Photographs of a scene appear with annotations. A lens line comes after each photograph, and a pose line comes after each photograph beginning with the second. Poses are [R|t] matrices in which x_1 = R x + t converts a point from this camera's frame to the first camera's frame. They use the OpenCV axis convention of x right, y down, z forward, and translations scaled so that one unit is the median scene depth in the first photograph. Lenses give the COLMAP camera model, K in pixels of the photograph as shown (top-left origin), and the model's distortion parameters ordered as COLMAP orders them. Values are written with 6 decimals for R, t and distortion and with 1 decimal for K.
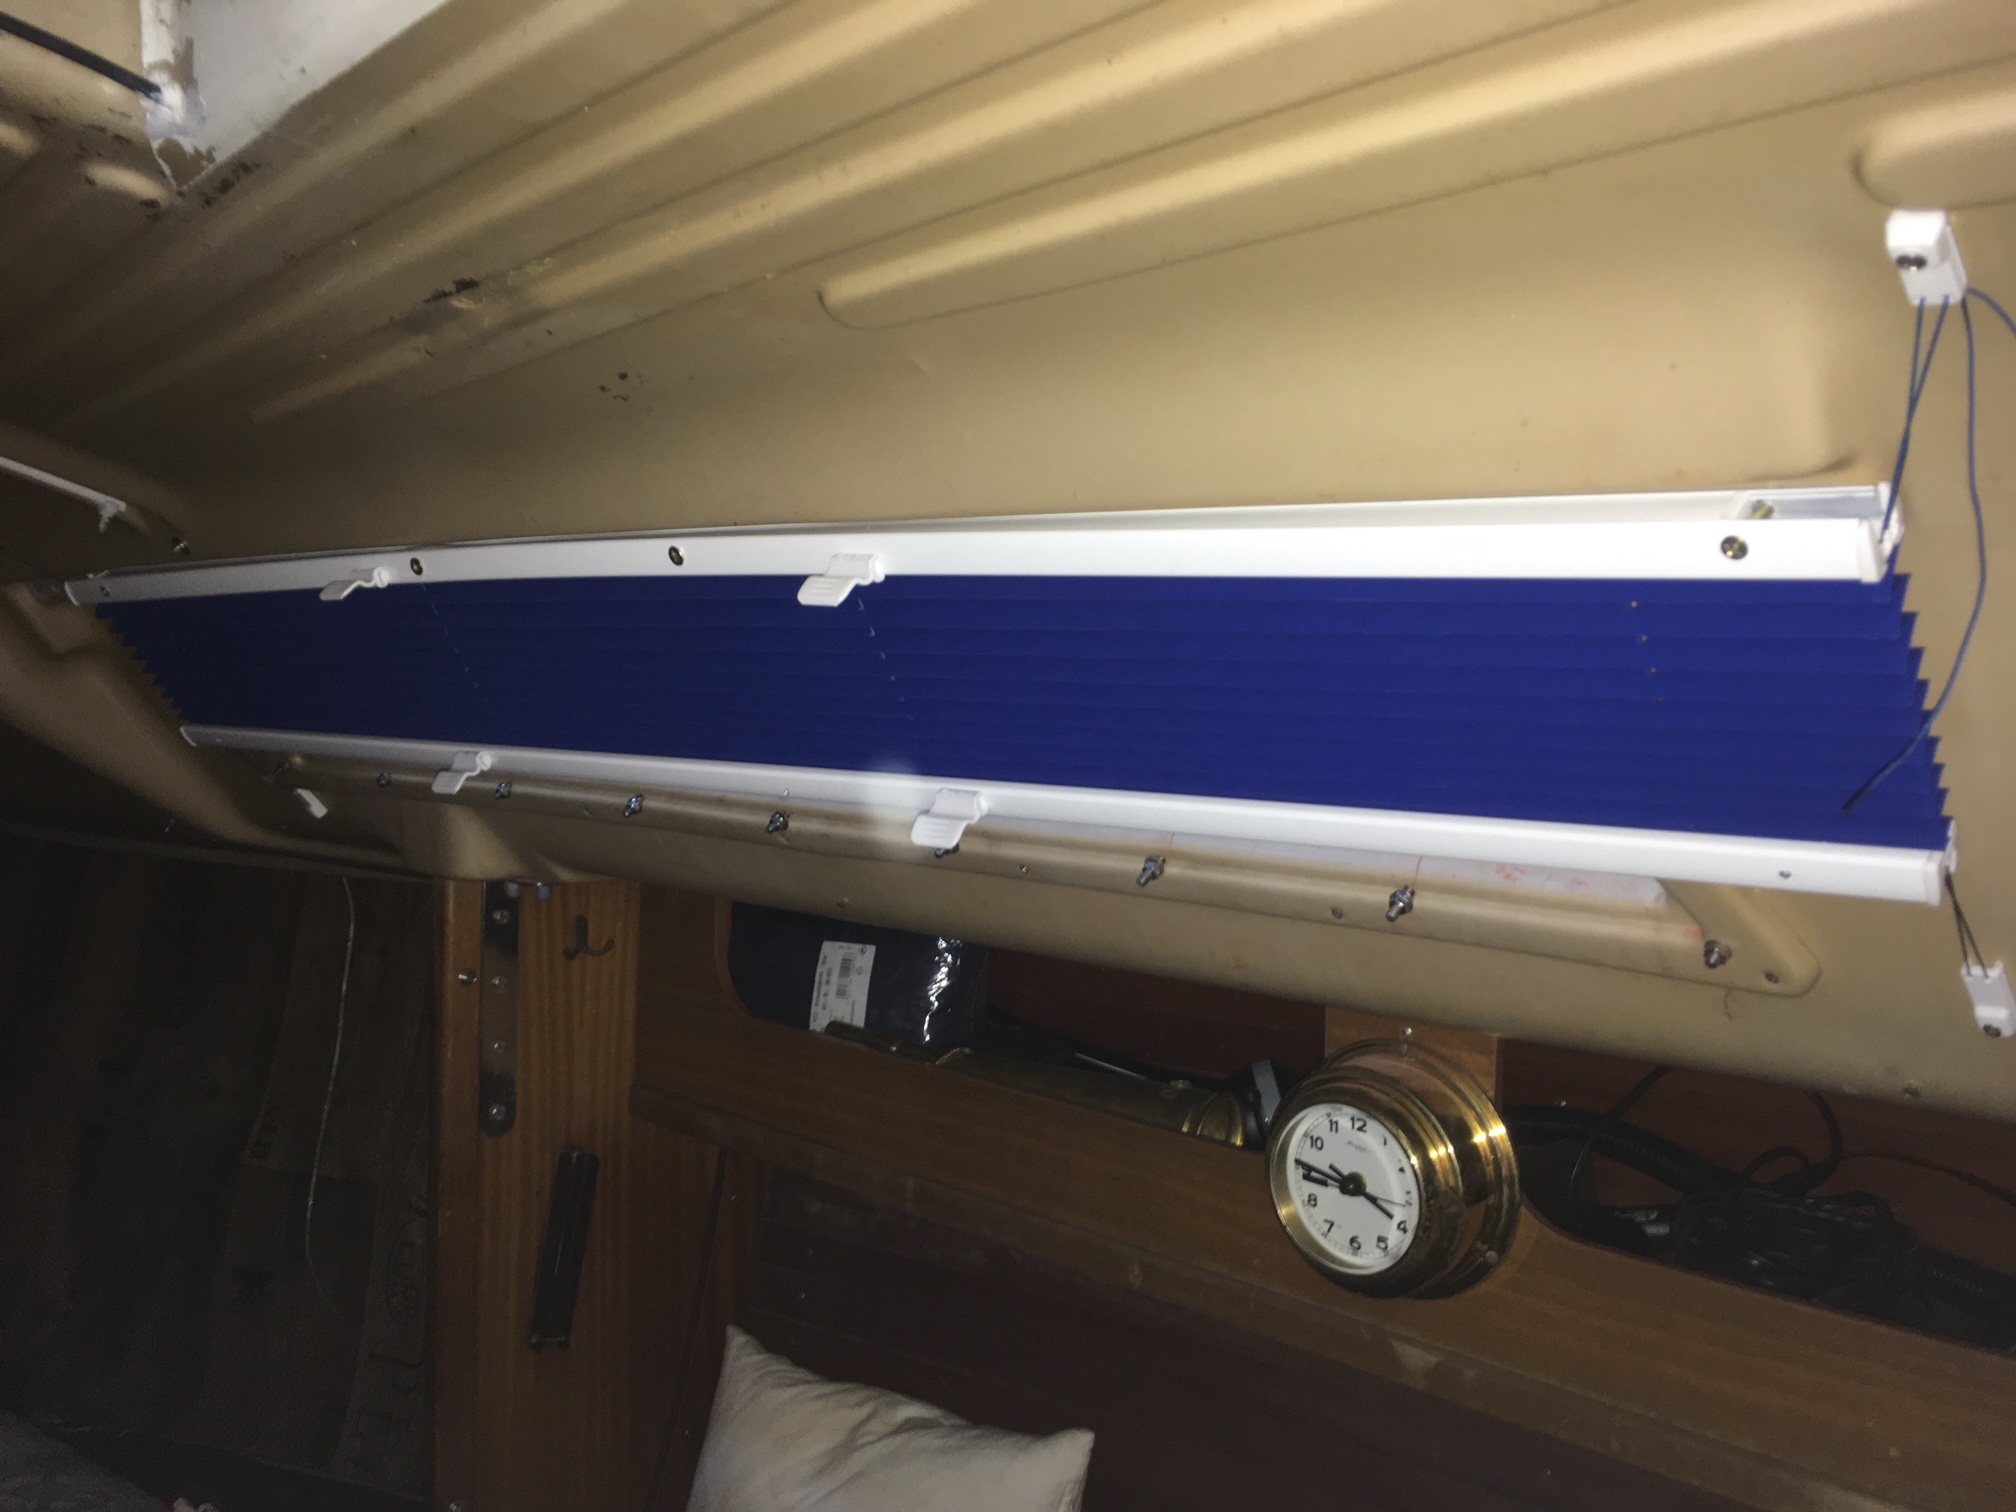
lens RADIAL K [[1703.9, 0, 1008.0], [0, 1703.9, 756.0], [0, 0, 1]] dist [0.080492, -0.120318]
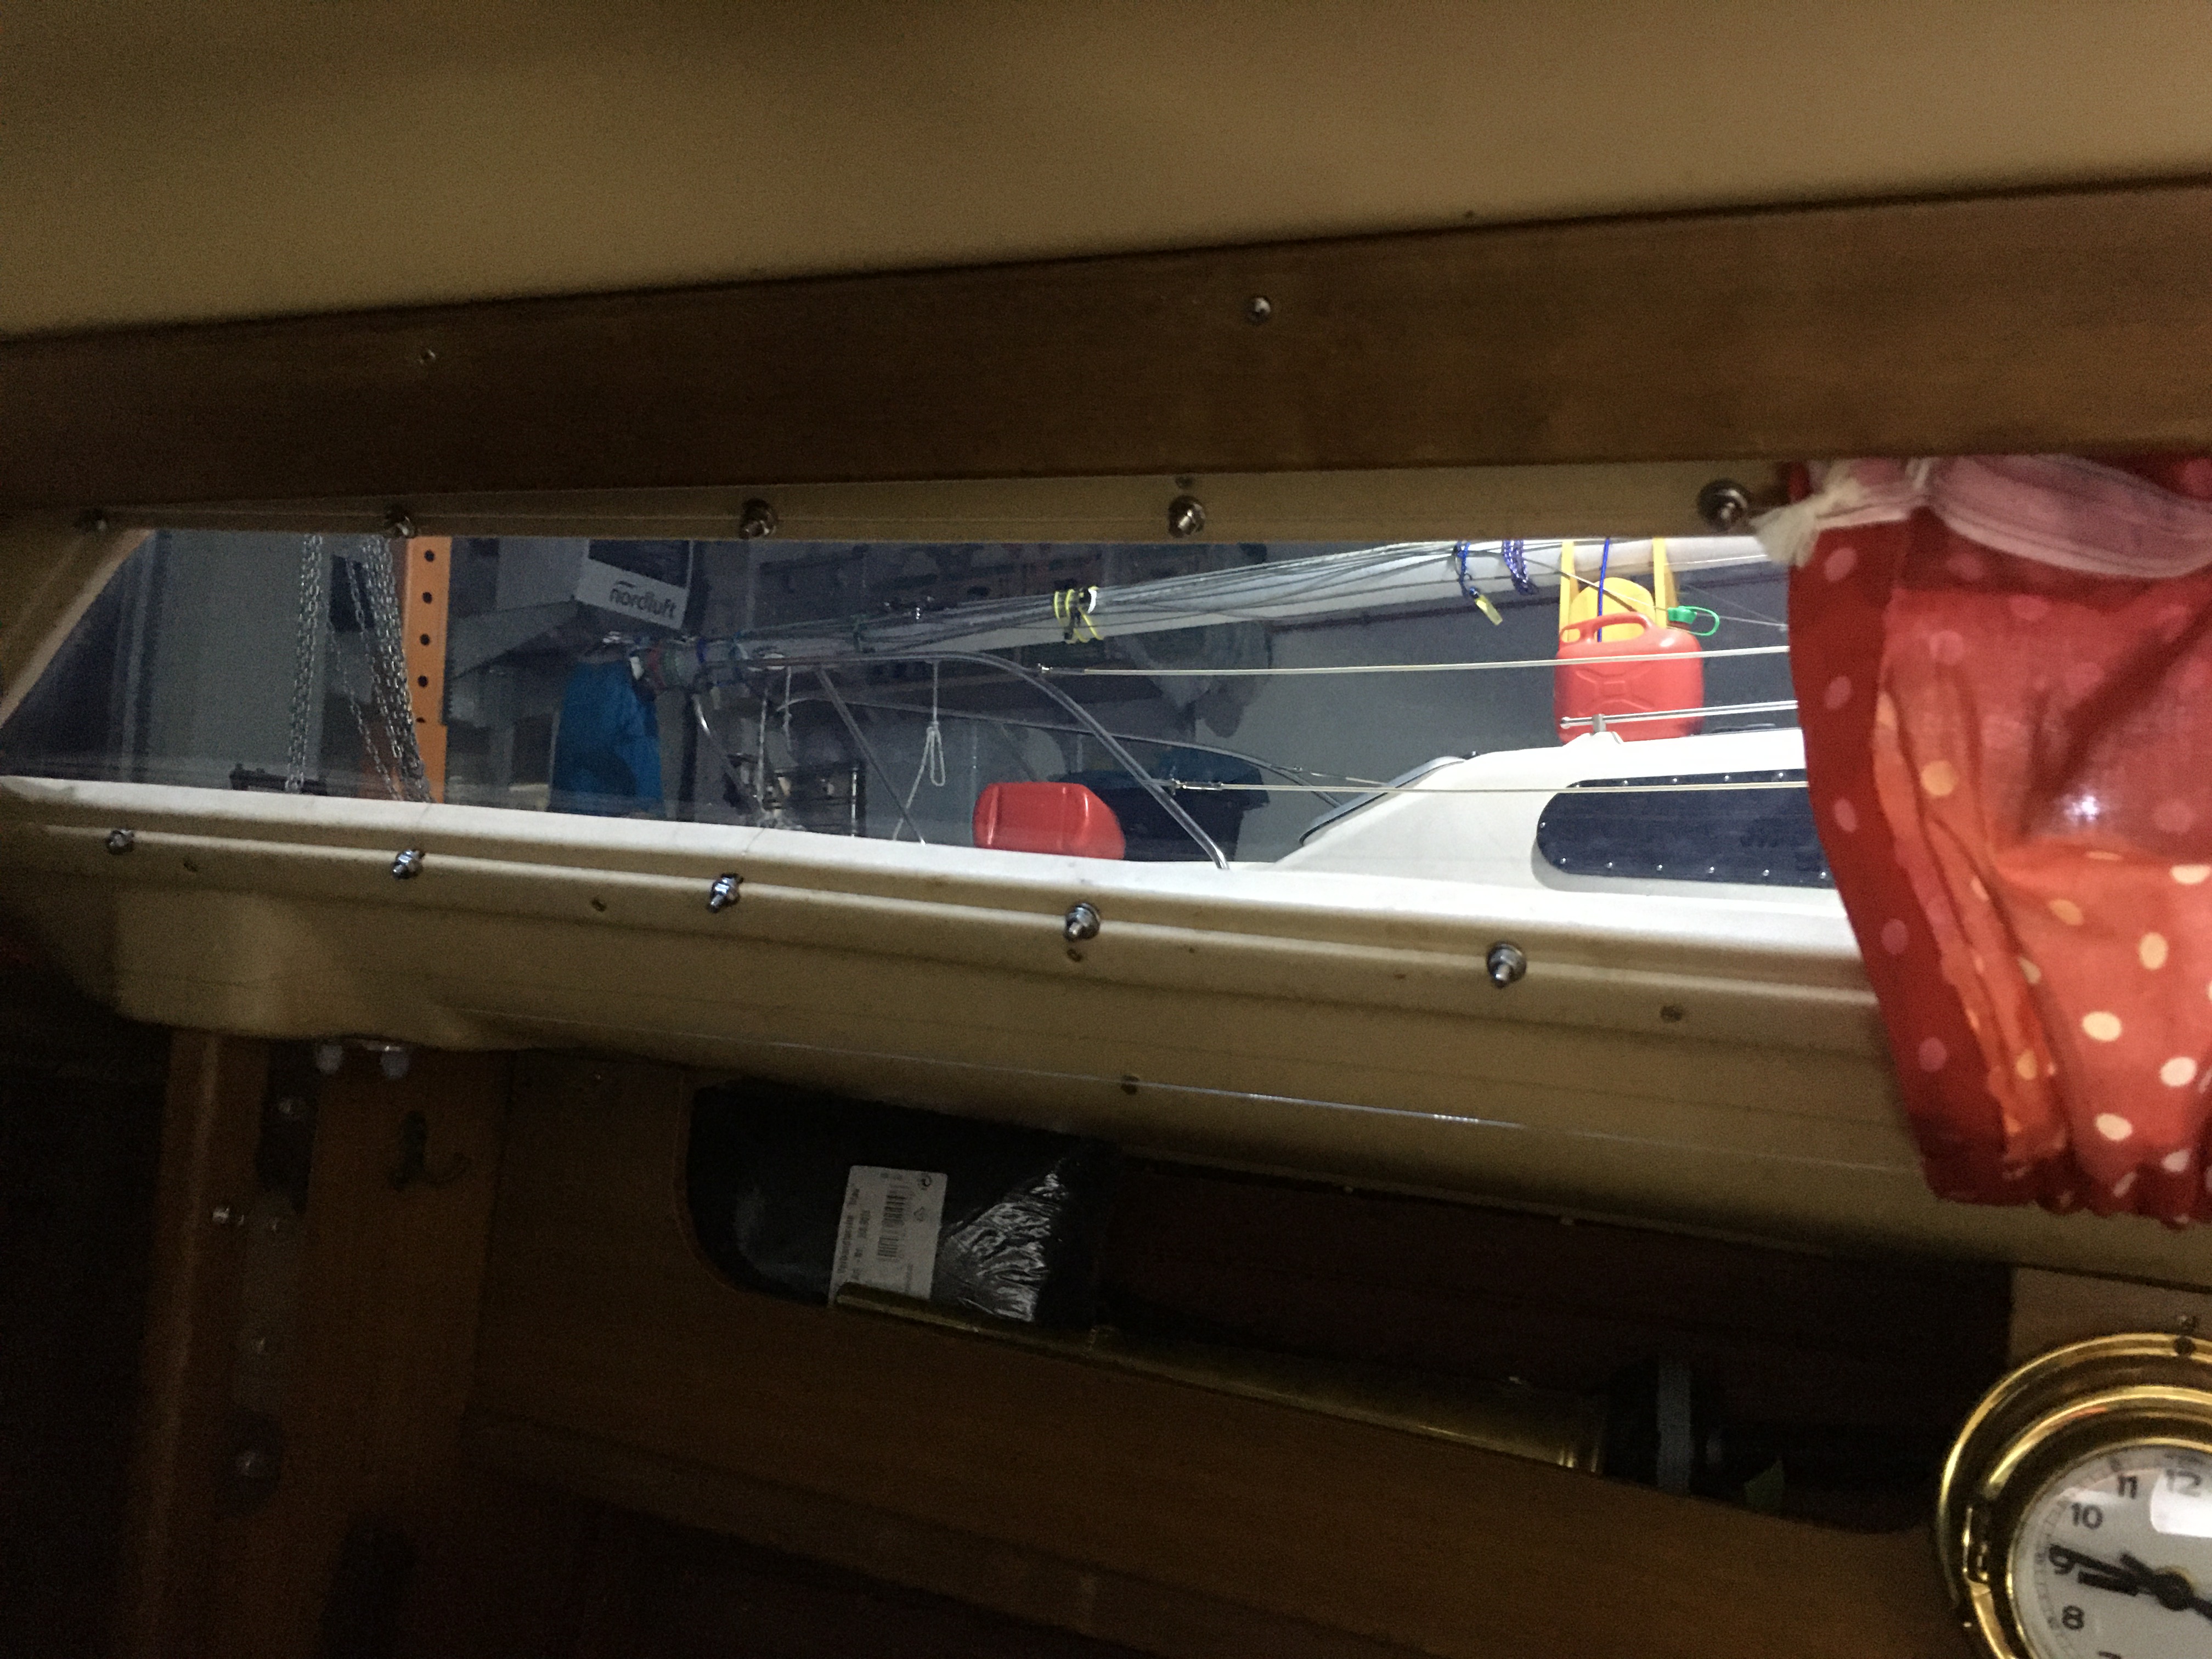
lens RADIAL K [[1869.5, 0, 1106.0], [0, 1869.5, 829.5], [0, 0, 1]] dist [0.080492, -0.120318]
pose [[0.952288, 0.077477, 0.295202, -0.372667], [-0.049596, 0.993670, -0.100802, 0.084105], [-0.301143, 0.081352, 0.950102, 0.519851]]
